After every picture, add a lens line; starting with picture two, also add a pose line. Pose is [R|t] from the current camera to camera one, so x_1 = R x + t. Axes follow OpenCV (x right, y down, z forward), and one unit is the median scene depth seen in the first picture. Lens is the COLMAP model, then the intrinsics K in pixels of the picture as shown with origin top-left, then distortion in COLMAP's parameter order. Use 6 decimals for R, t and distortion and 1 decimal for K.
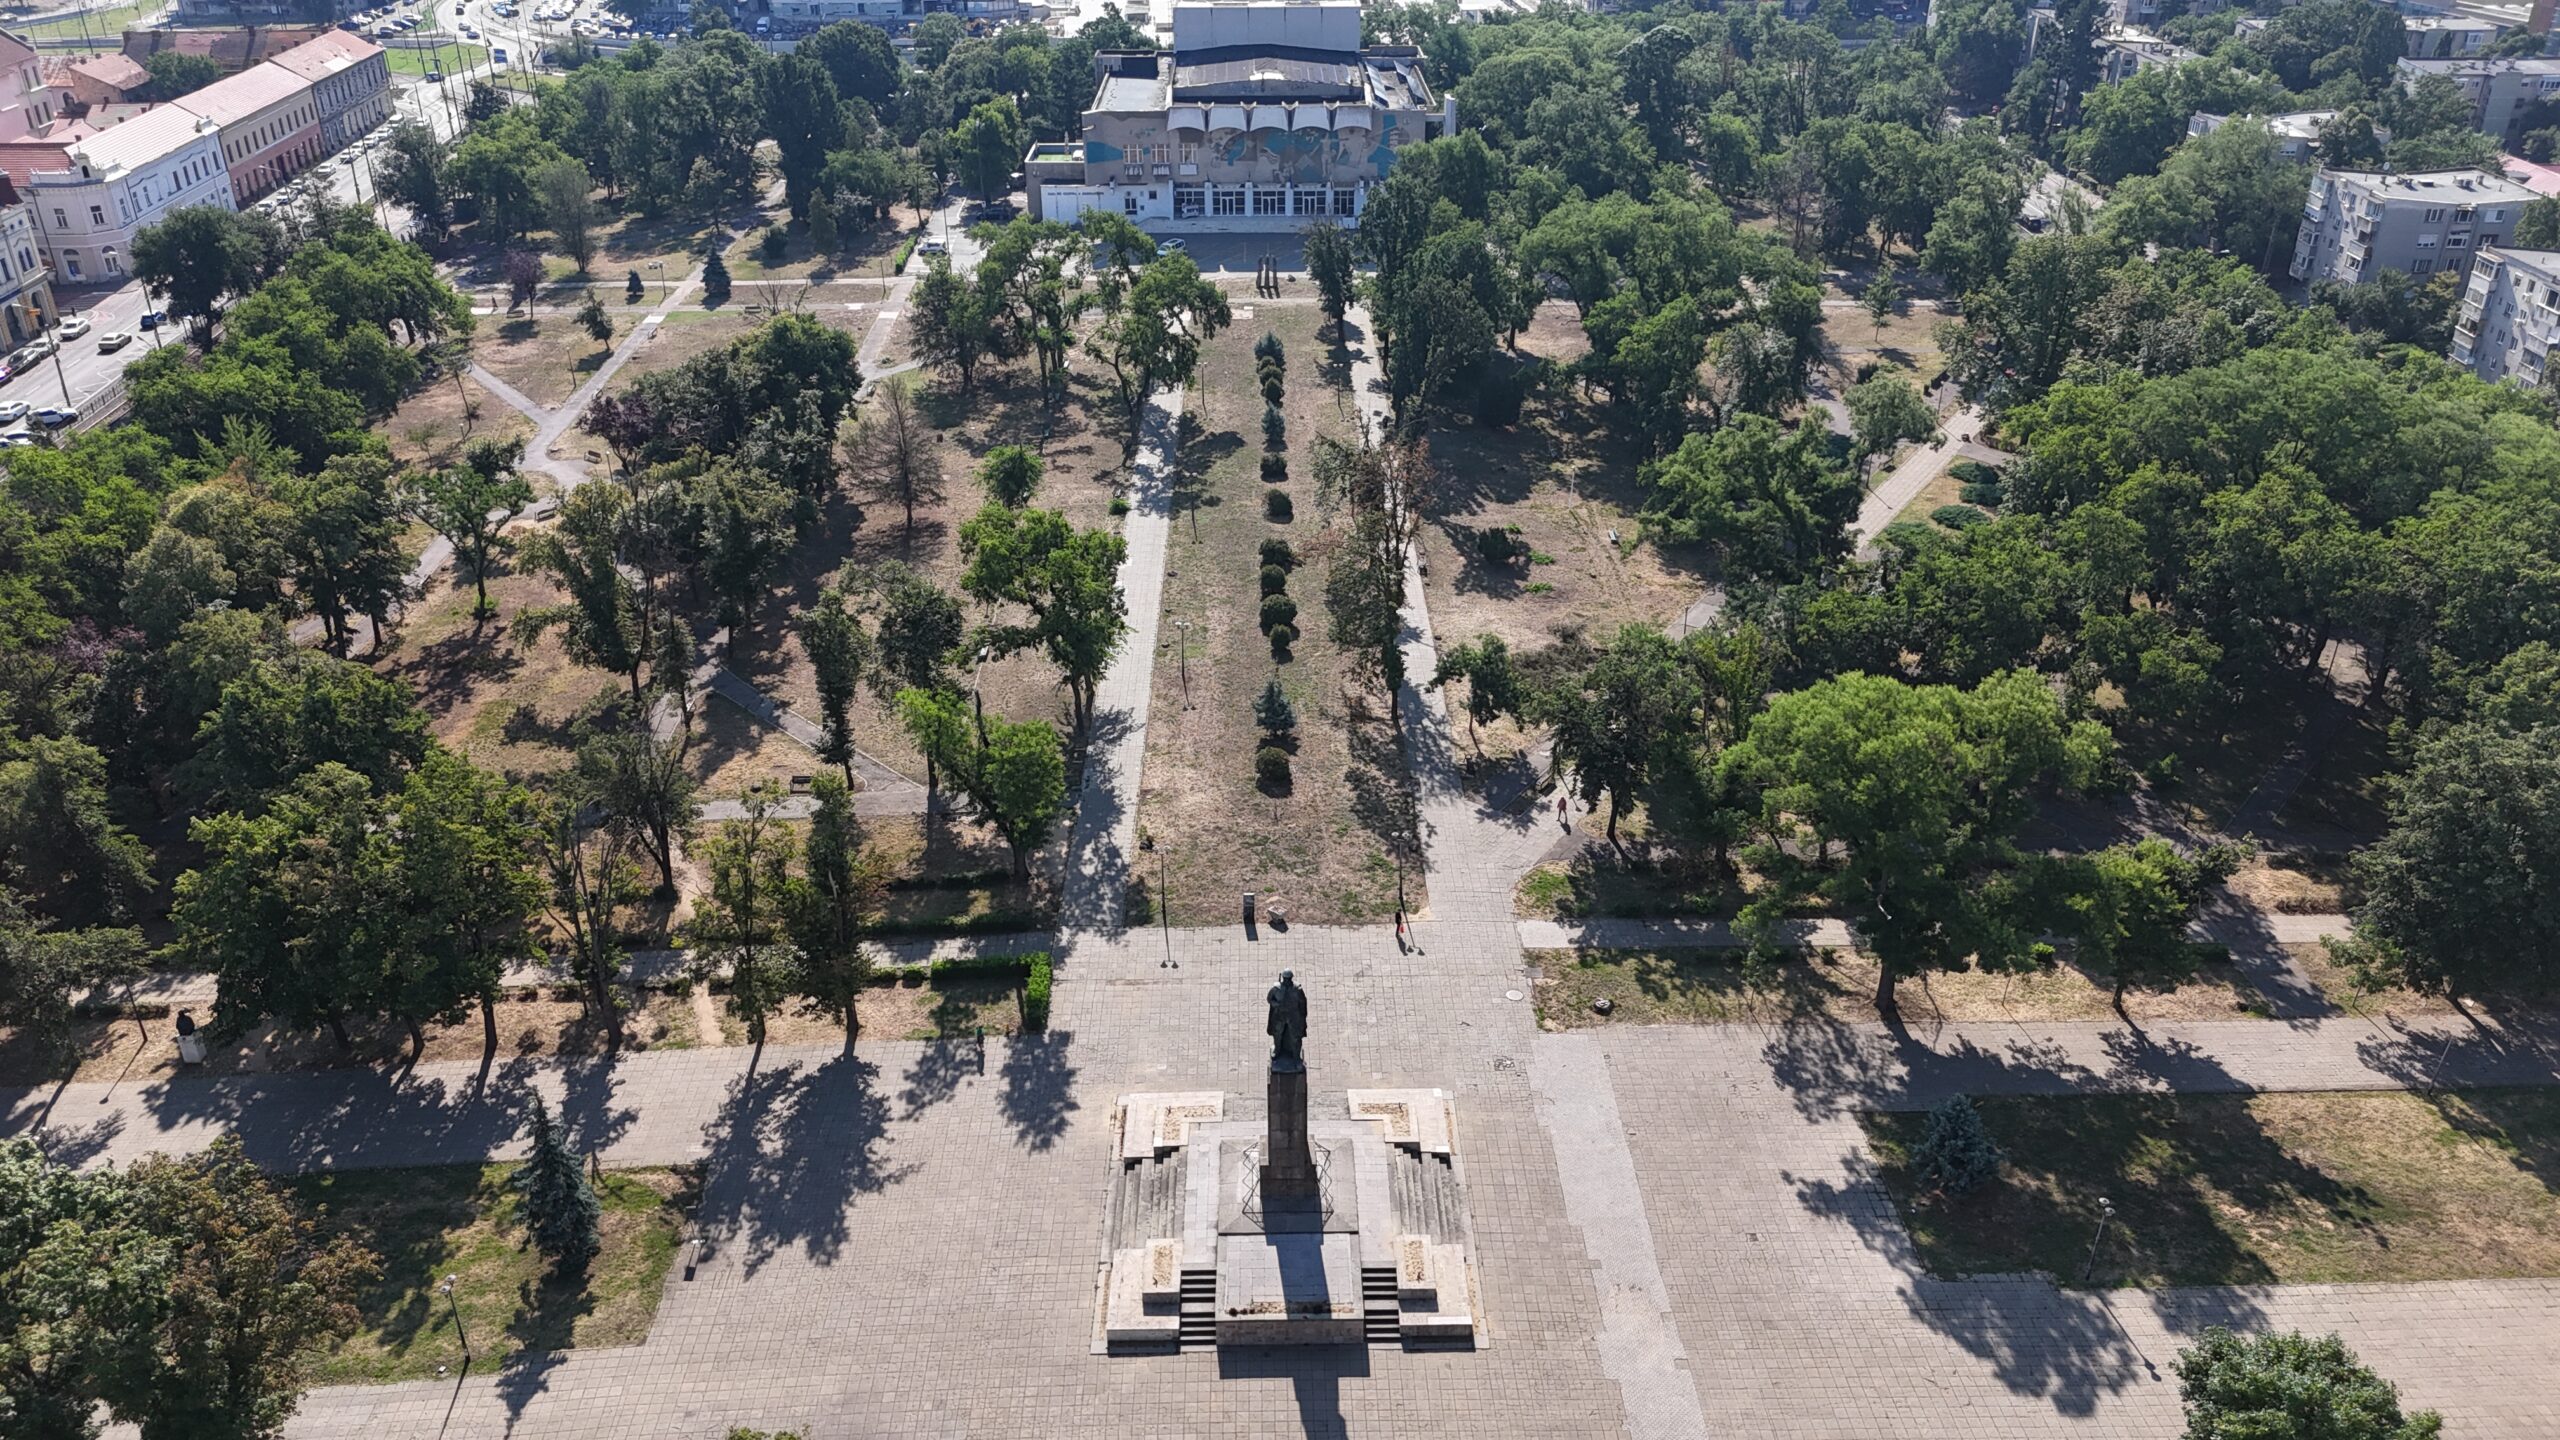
lens RADIAL K [[1913.5, 0, 1280.0], [0, 1913.5, 720.0], [0, 0, 1]] dist [0.108616, -0.110224]
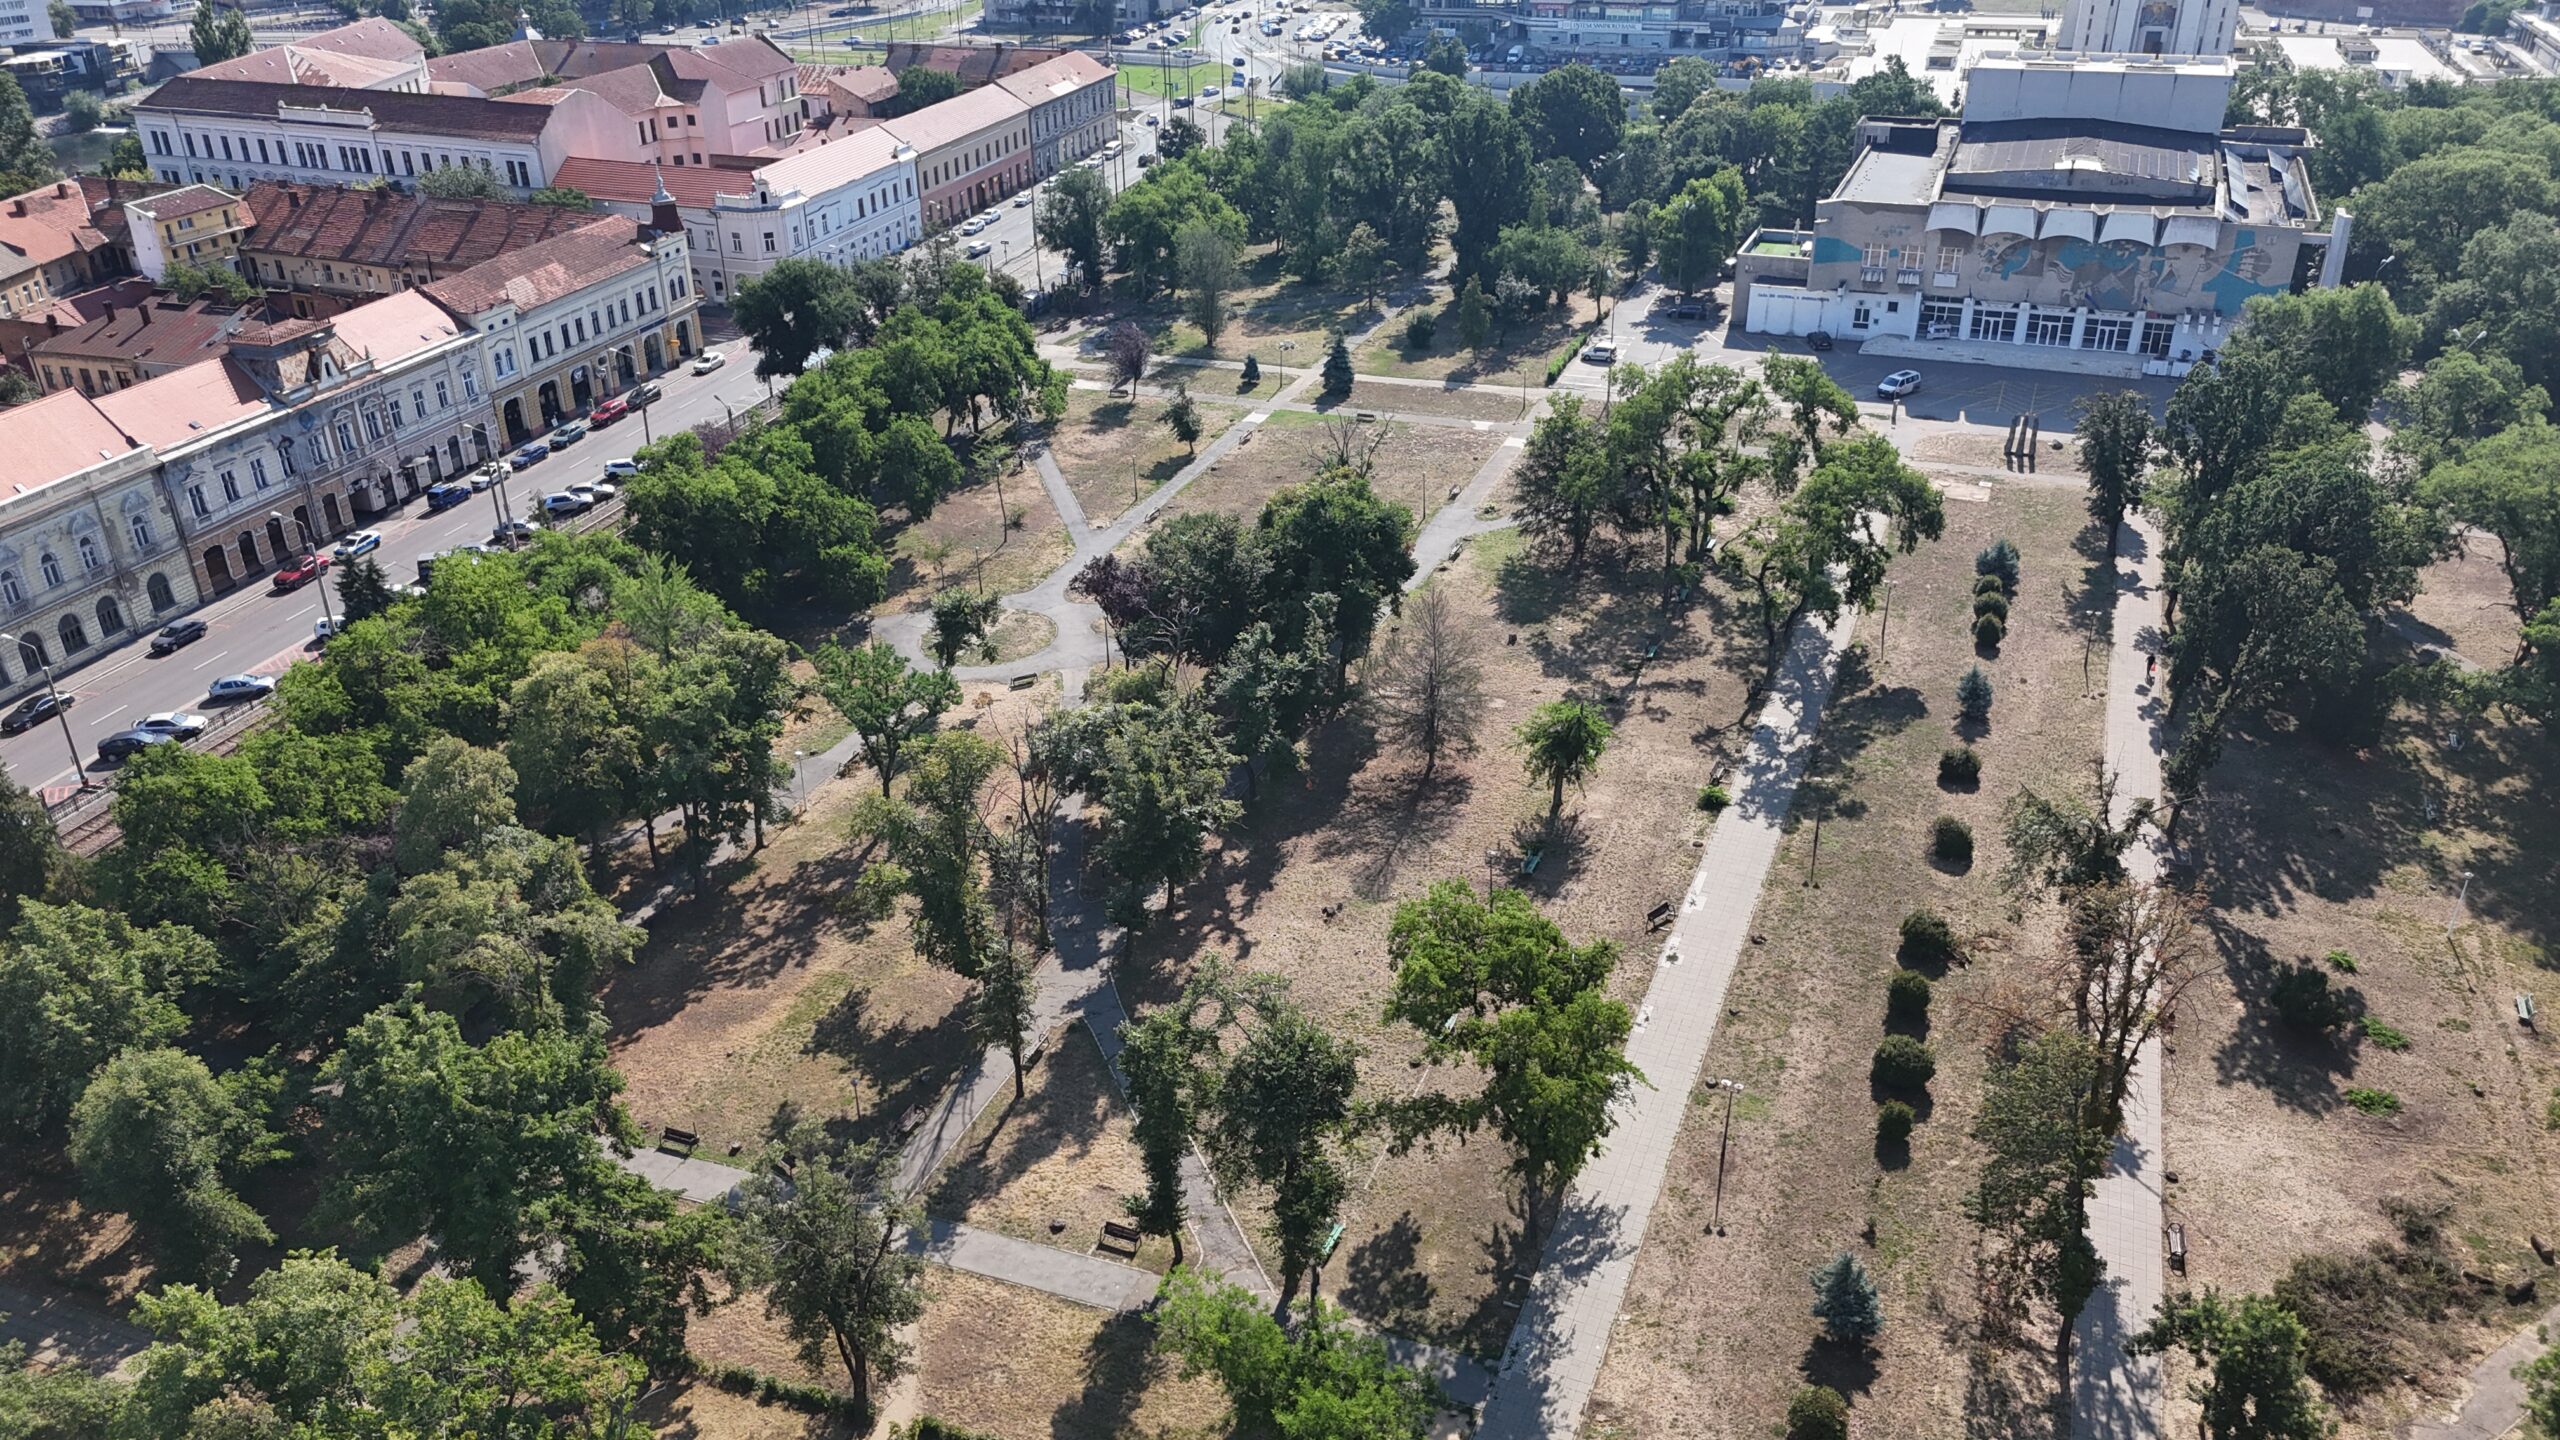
lens RADIAL K [[1913.5, 0, 1280.0], [0, 1913.5, 720.0], [0, 0, 1]] dist [0.108616, -0.110224]
pose [[0.922539, 0.169903, -0.346488, 0.008112], [-0.171118, 0.984871, 0.027330, -0.103573], [0.345889, 0.034078, 0.937656, 0.214225]]
